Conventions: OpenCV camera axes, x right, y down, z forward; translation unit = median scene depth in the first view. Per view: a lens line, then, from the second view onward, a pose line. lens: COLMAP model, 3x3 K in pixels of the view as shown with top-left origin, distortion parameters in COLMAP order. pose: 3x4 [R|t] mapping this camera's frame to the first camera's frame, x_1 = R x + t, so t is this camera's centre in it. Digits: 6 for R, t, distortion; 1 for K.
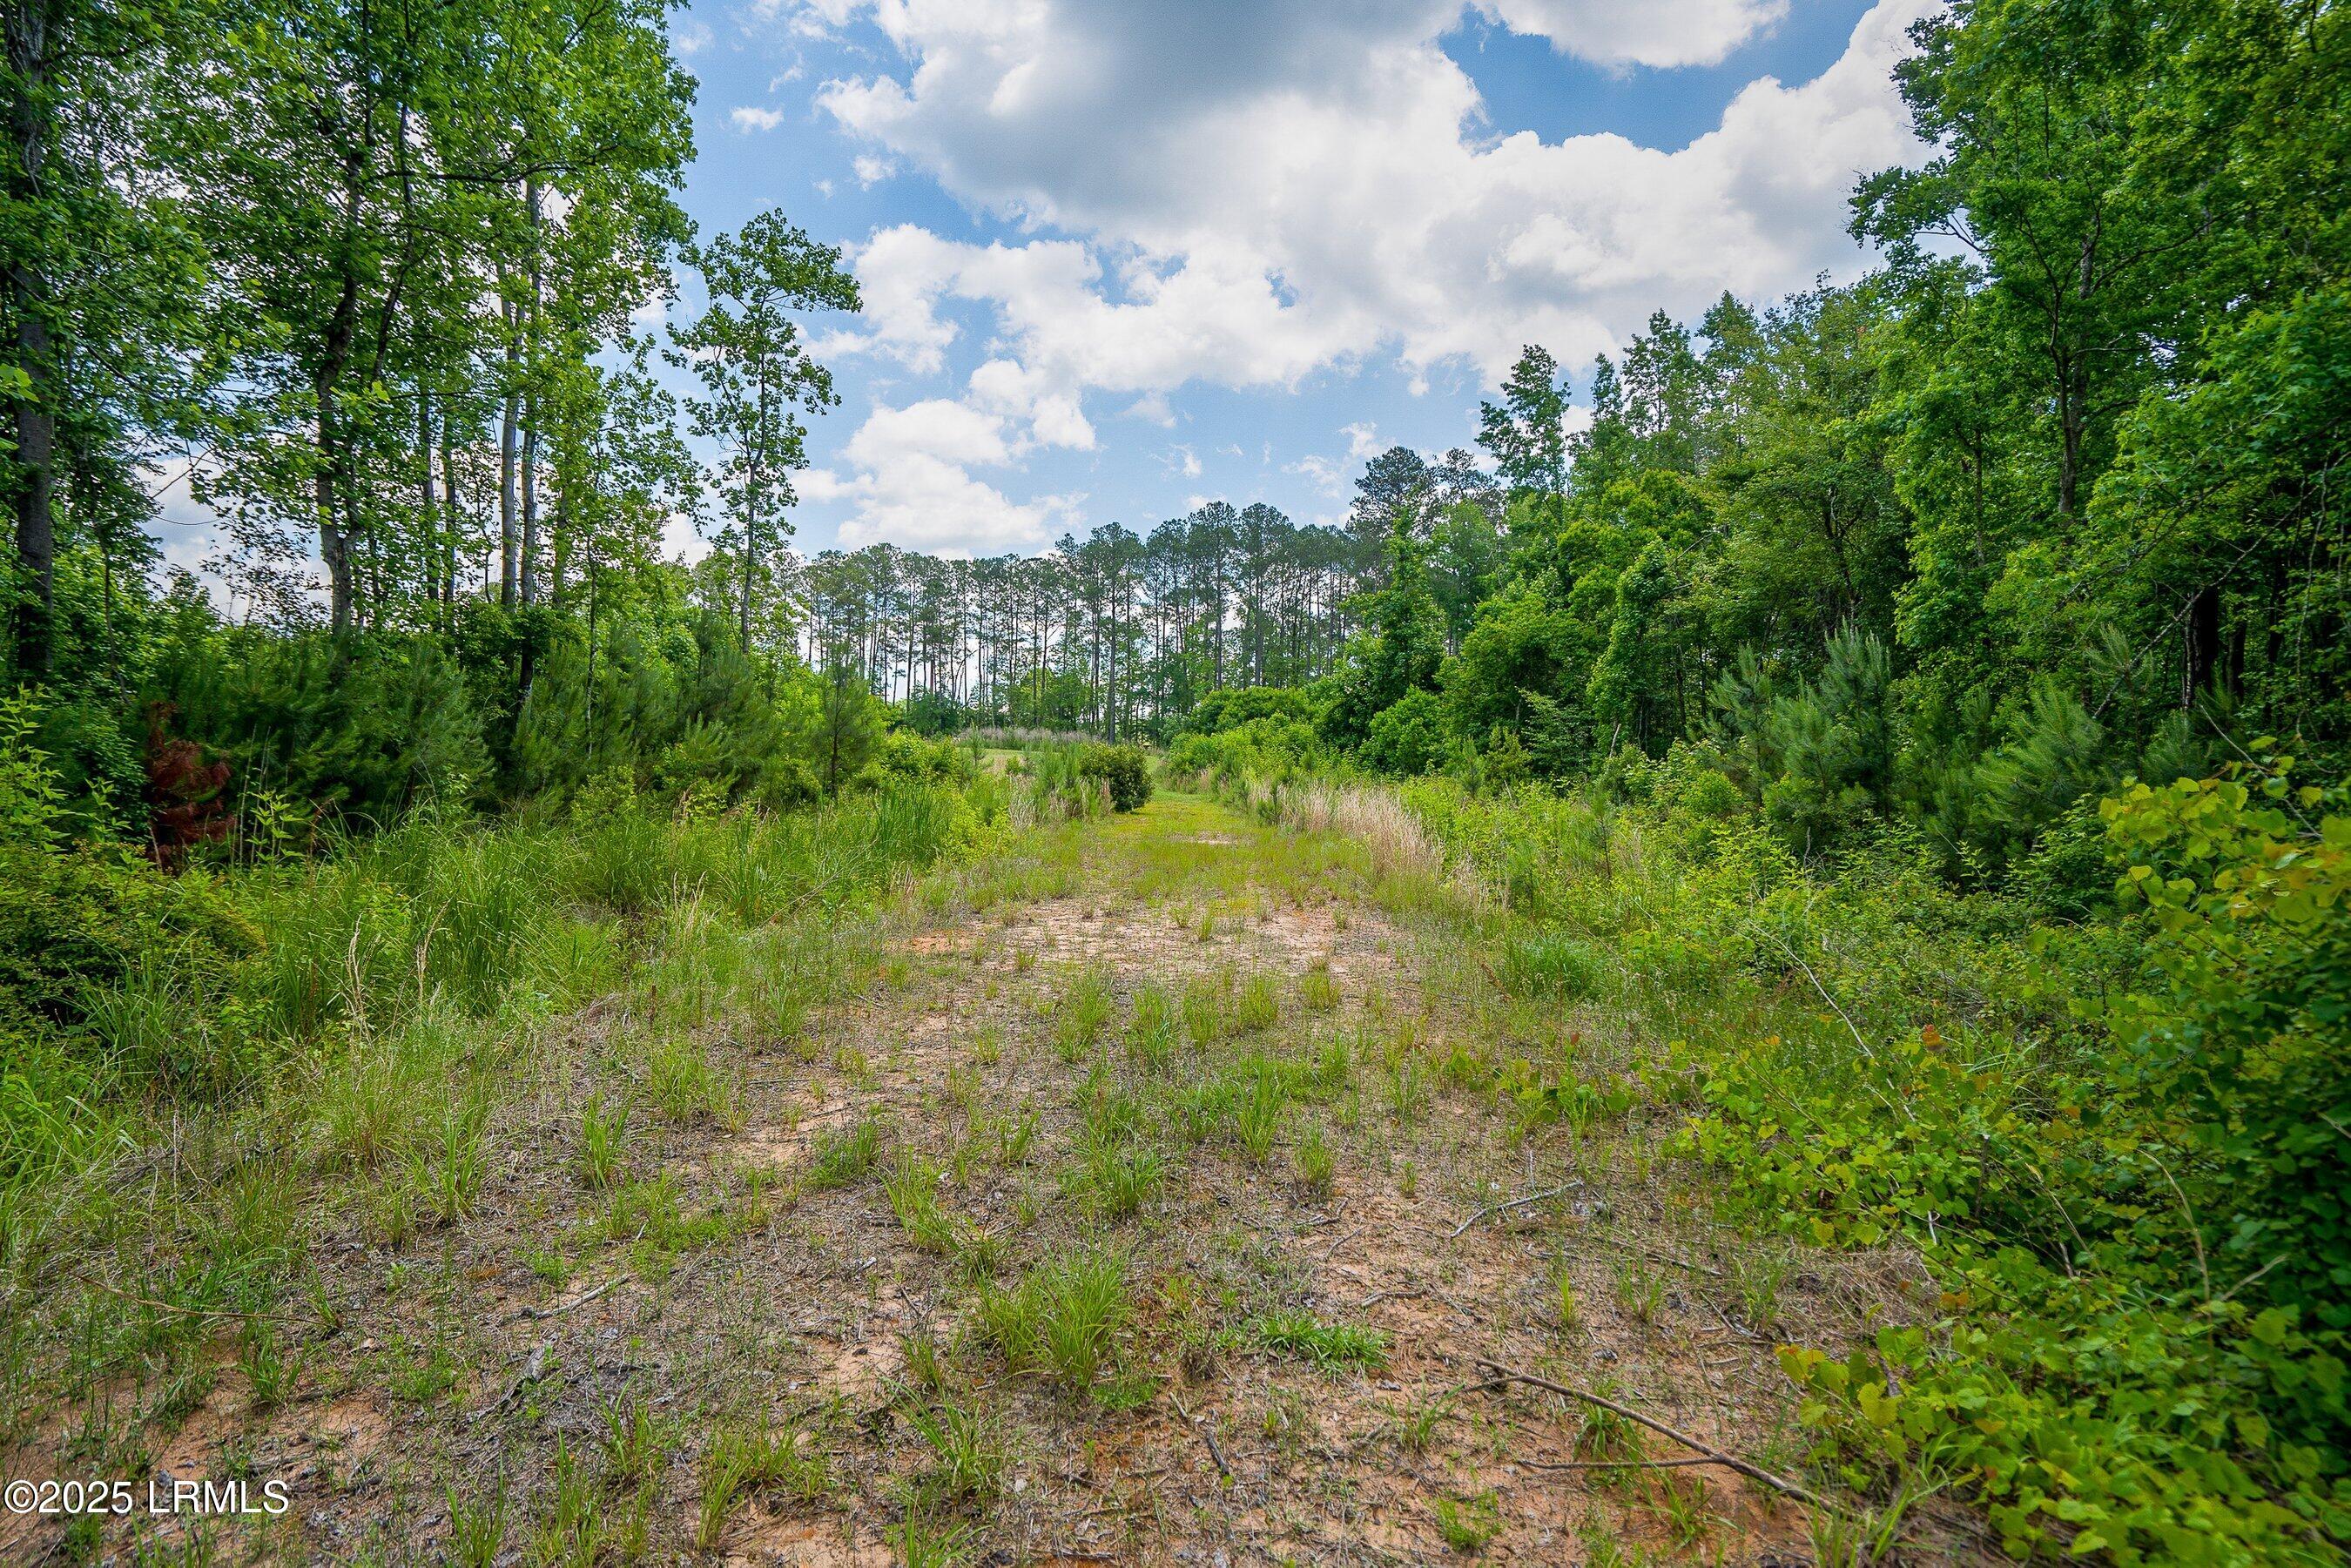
lens RADIAL K [[1280.6, 0, 1175.5], [0, 1280.6, 784.0], [0, 0, 1]] dist [-0.000331, 0.024077]
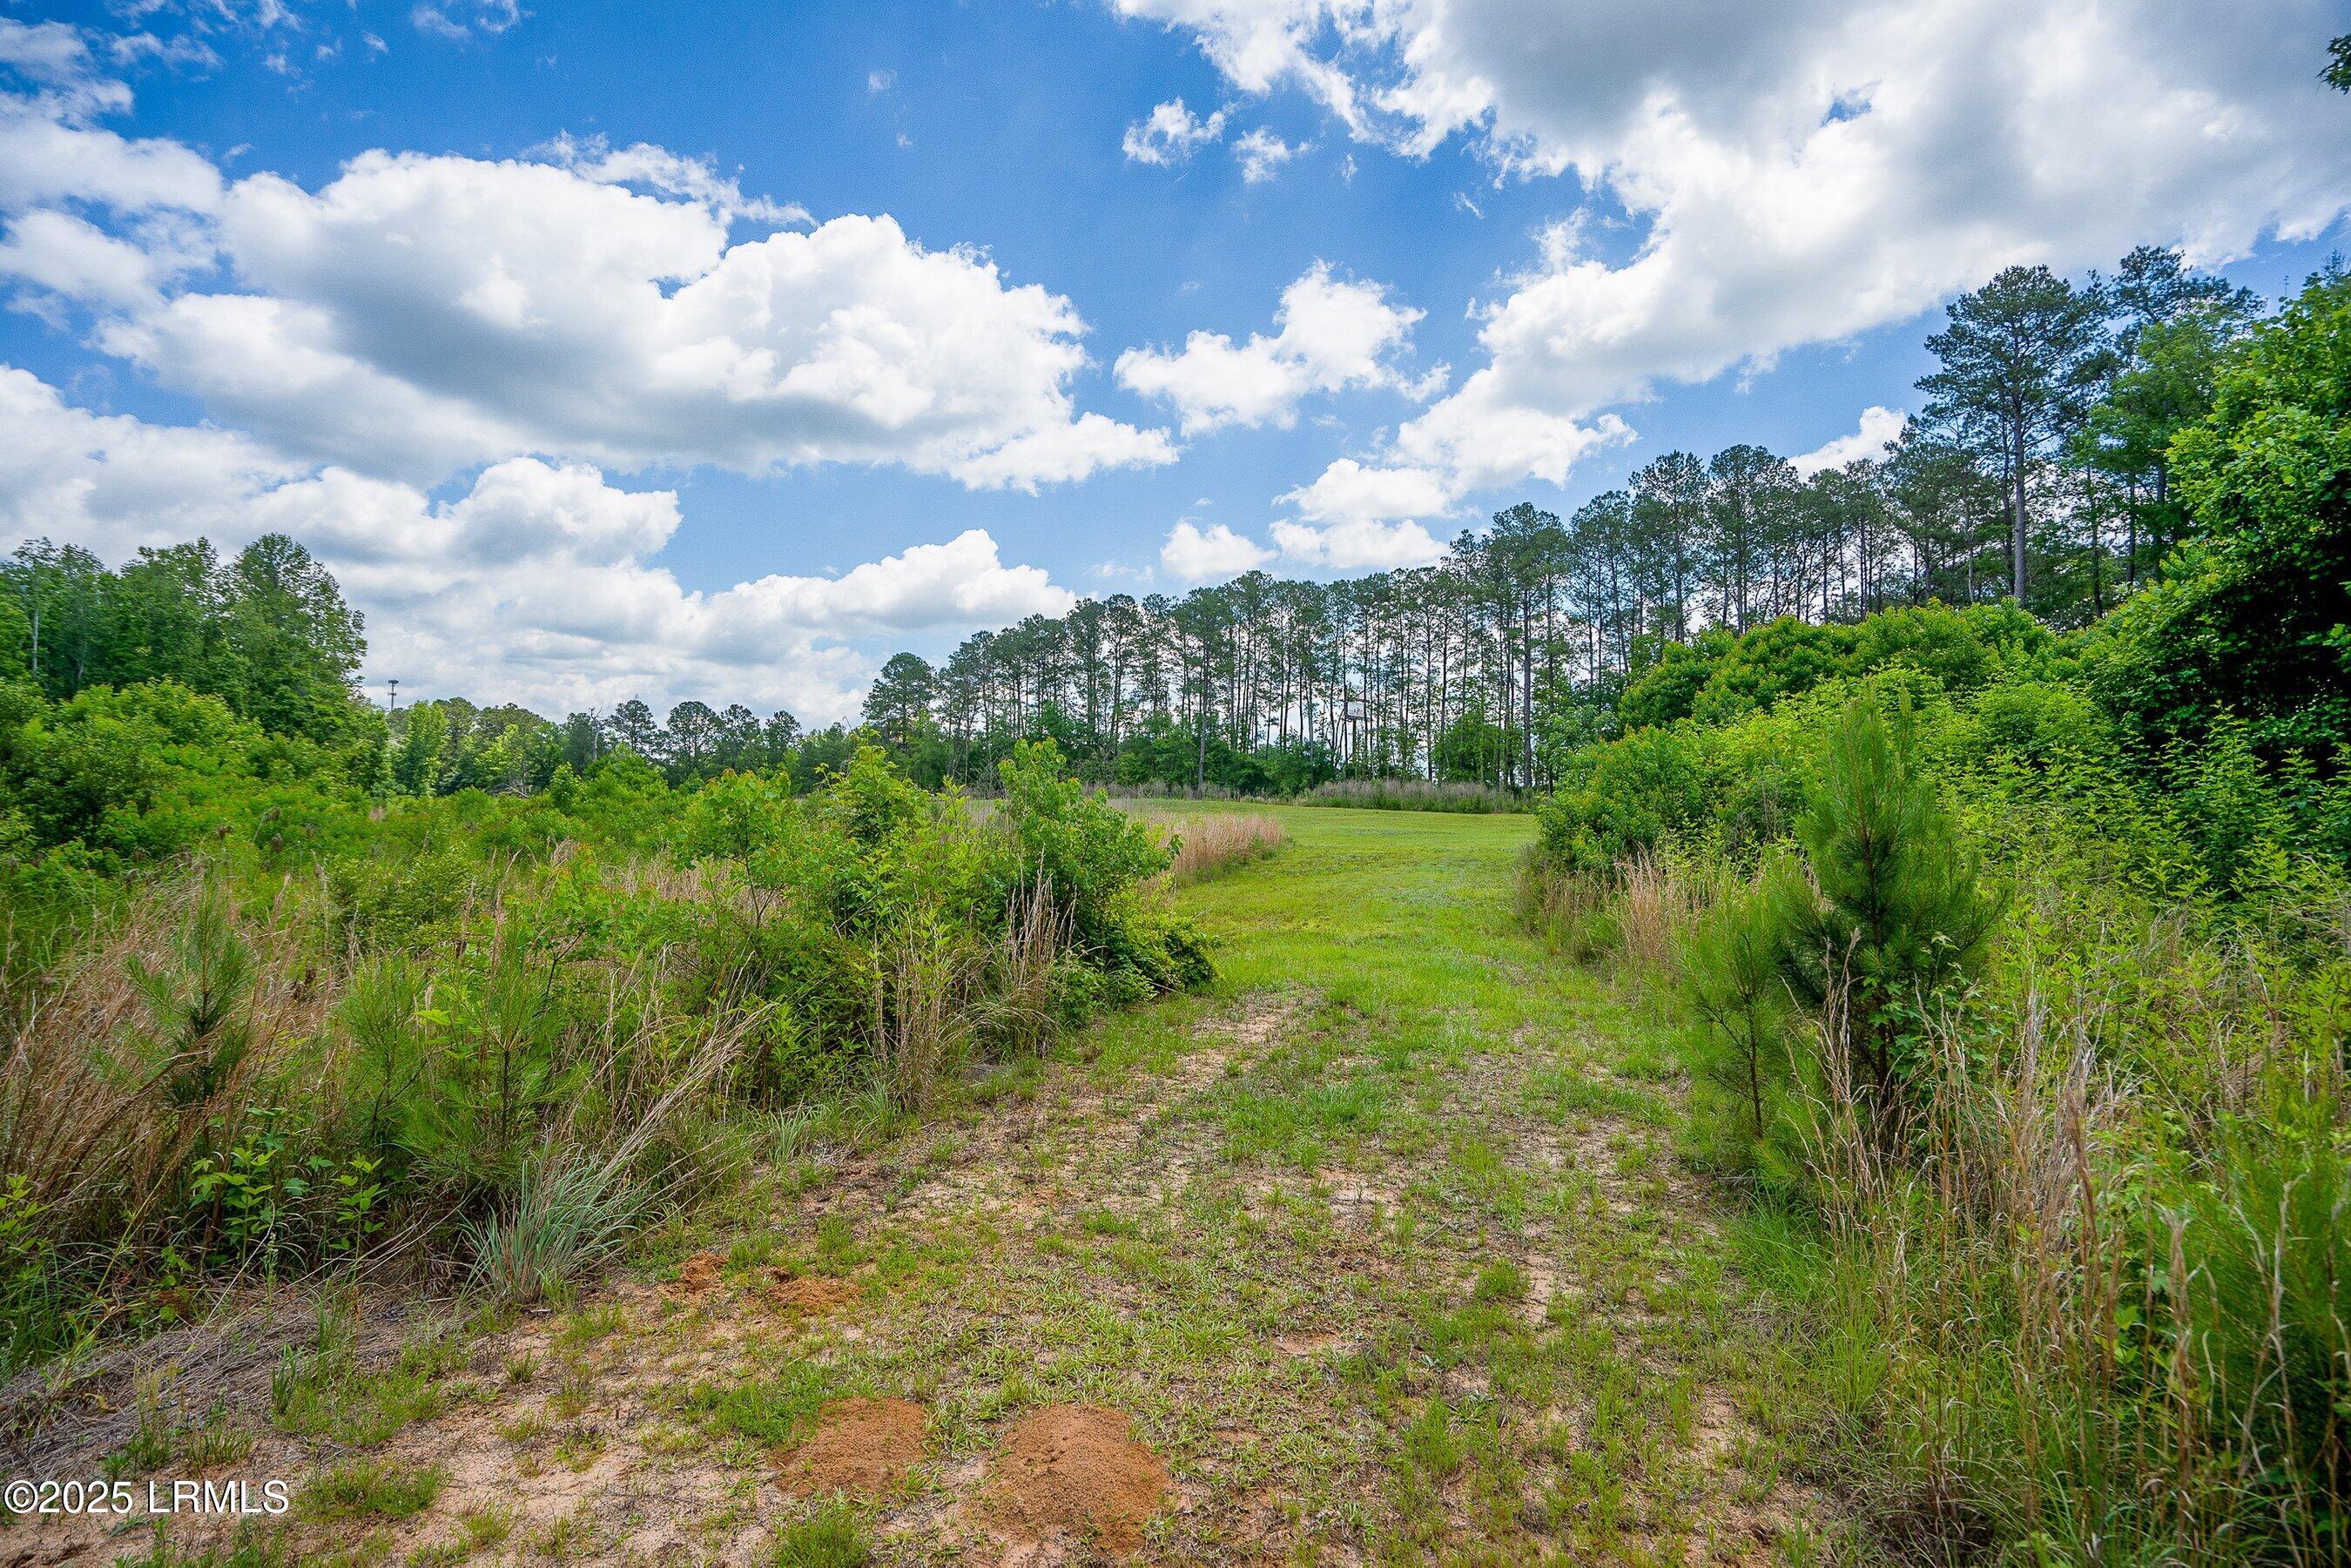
lens RADIAL K [[1280.6, 0, 1175.5], [0, 1280.6, 784.0], [0, 0, 1]] dist [-0.000331, 0.024077]
pose [[0.942237, -0.022403, -0.334198, 0.005648], [0.005622, 0.998678, -0.051096, -0.003634], [0.334901, 0.046266, 0.941117, 0.217913]]
